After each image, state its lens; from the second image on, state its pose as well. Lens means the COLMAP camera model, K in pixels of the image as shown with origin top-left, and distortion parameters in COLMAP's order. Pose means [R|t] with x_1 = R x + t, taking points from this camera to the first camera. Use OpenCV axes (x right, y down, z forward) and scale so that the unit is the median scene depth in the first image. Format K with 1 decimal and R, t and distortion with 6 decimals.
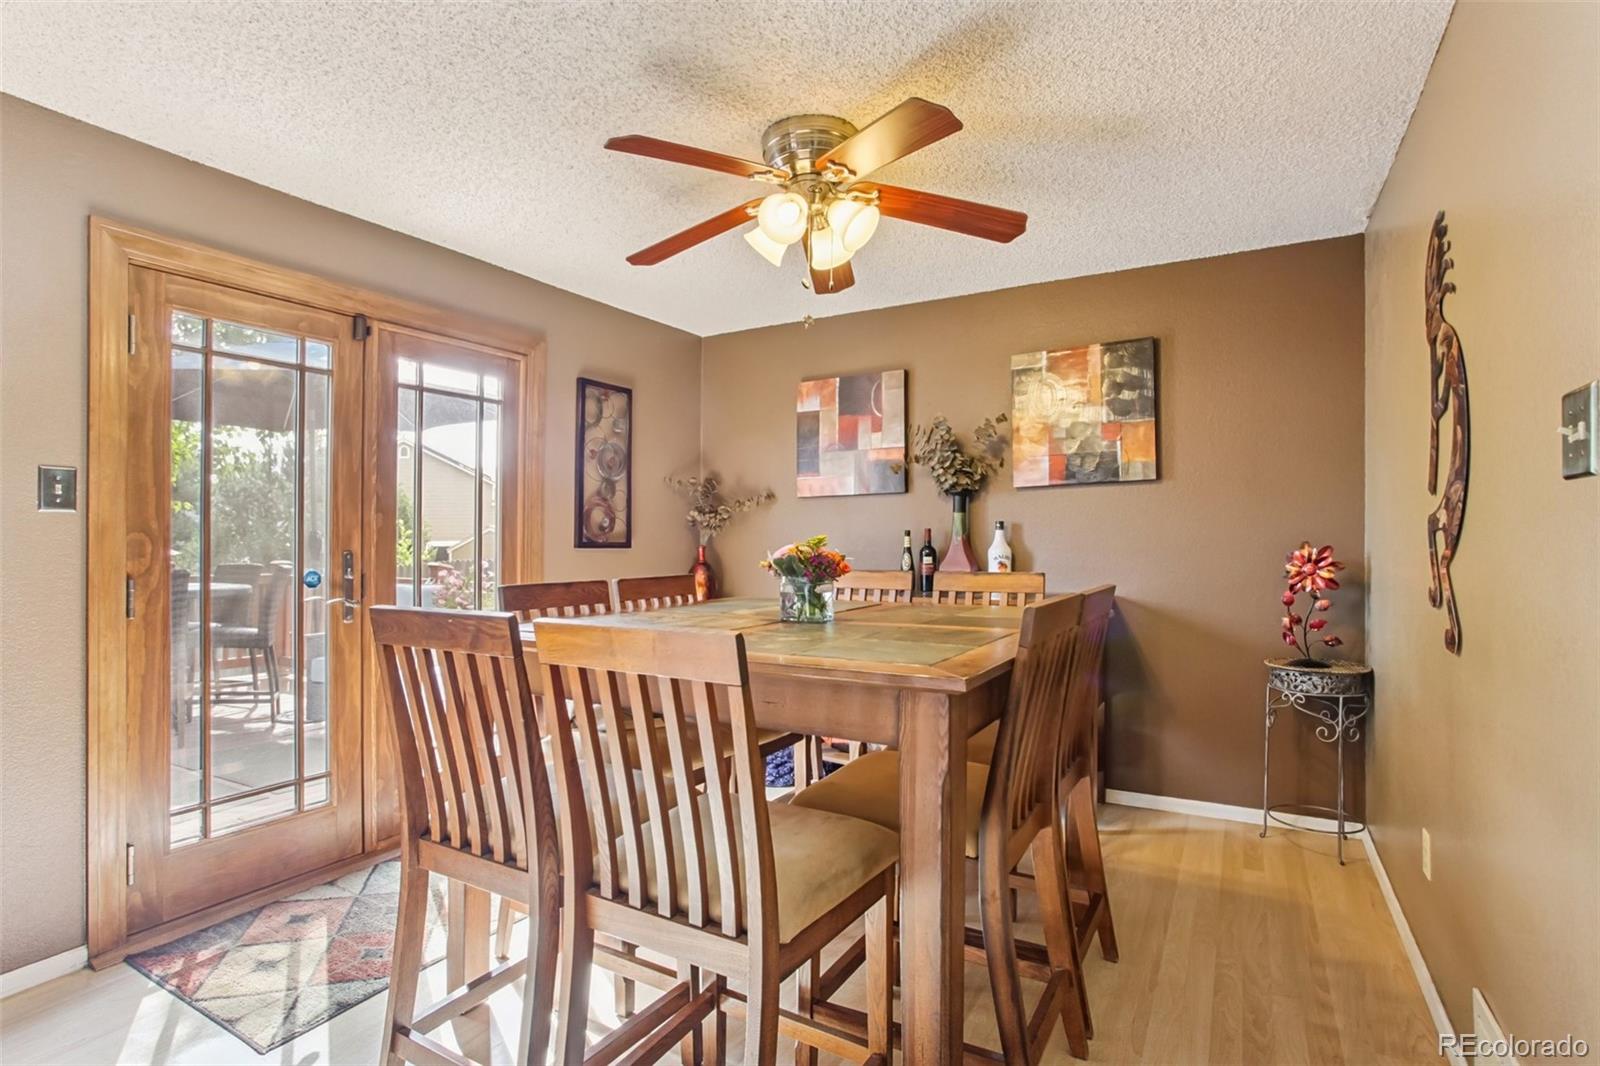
lens RADIAL K [[785.6, 0, 801.7], [0, 785.6, 540.6], [0, 0, 1]] dist [-0.051004, 0.014379]
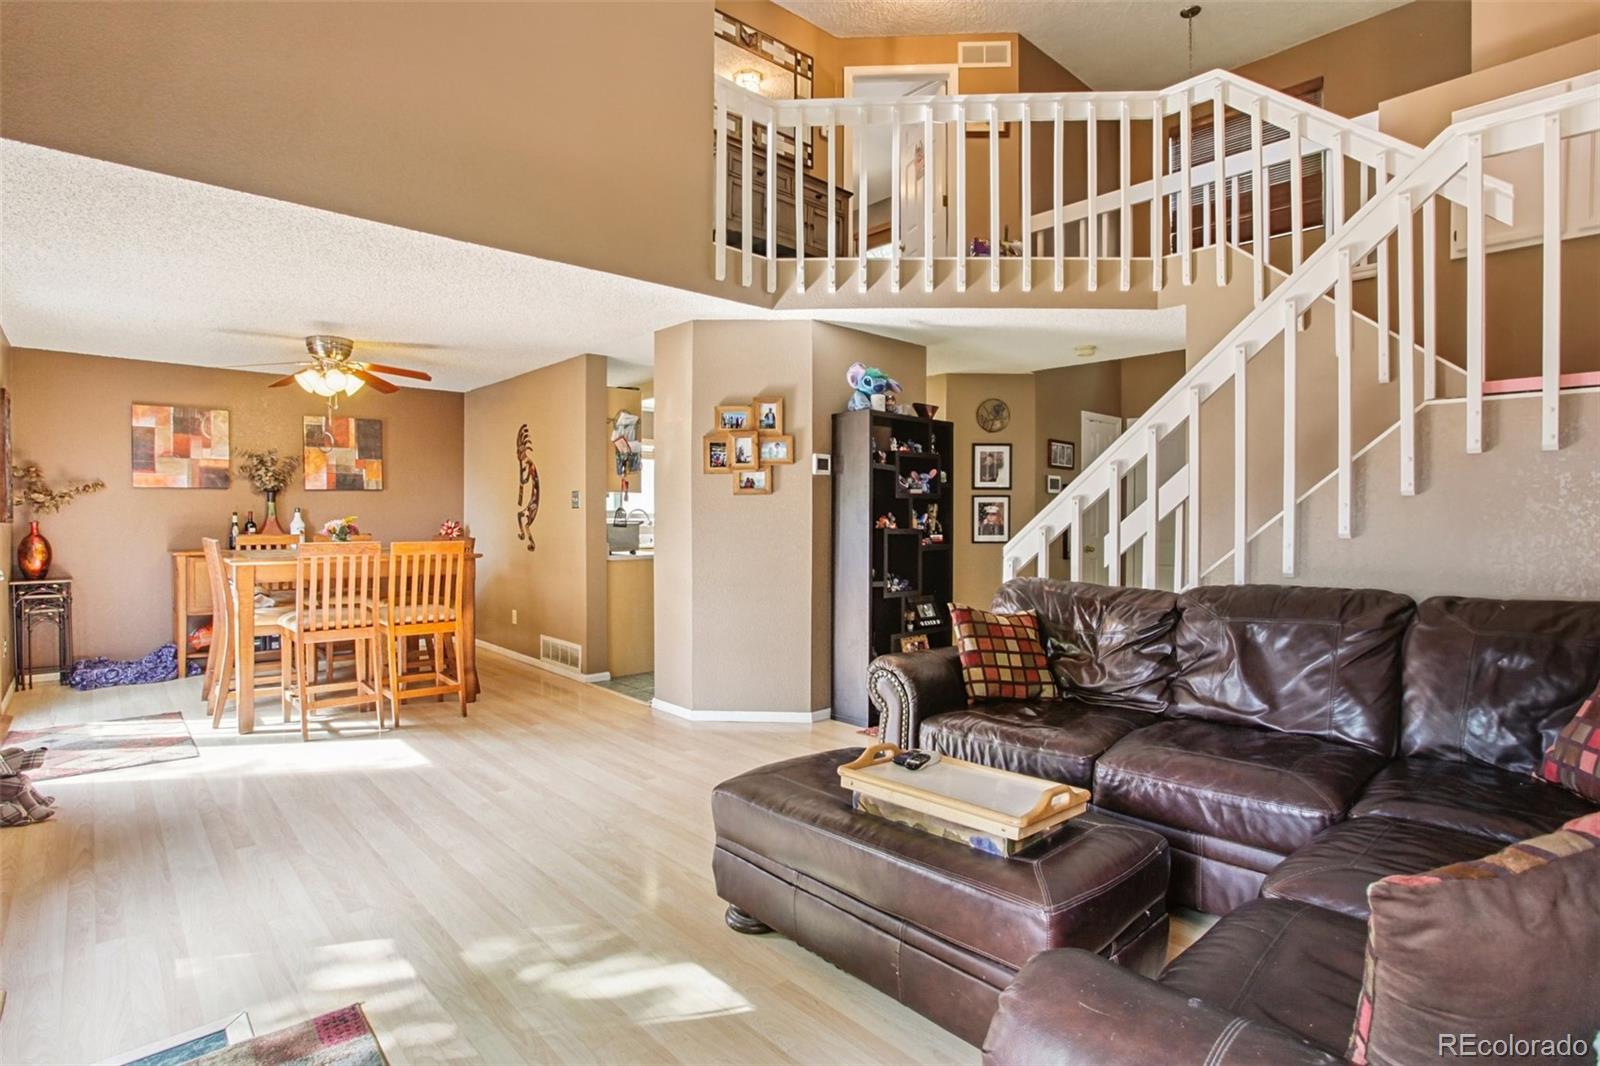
lens RADIAL K [[825.2, 0, 797.6], [0, 825.2, 522.3], [0, 0, 1]] dist [-0.036670, -0.000612]
pose [[0.303946, -0.000751, 0.952689, -1.079390], [-0.004875, 0.999985, 0.002344, -0.001070], [-0.952677, -0.005356, 0.303938, -0.603387]]
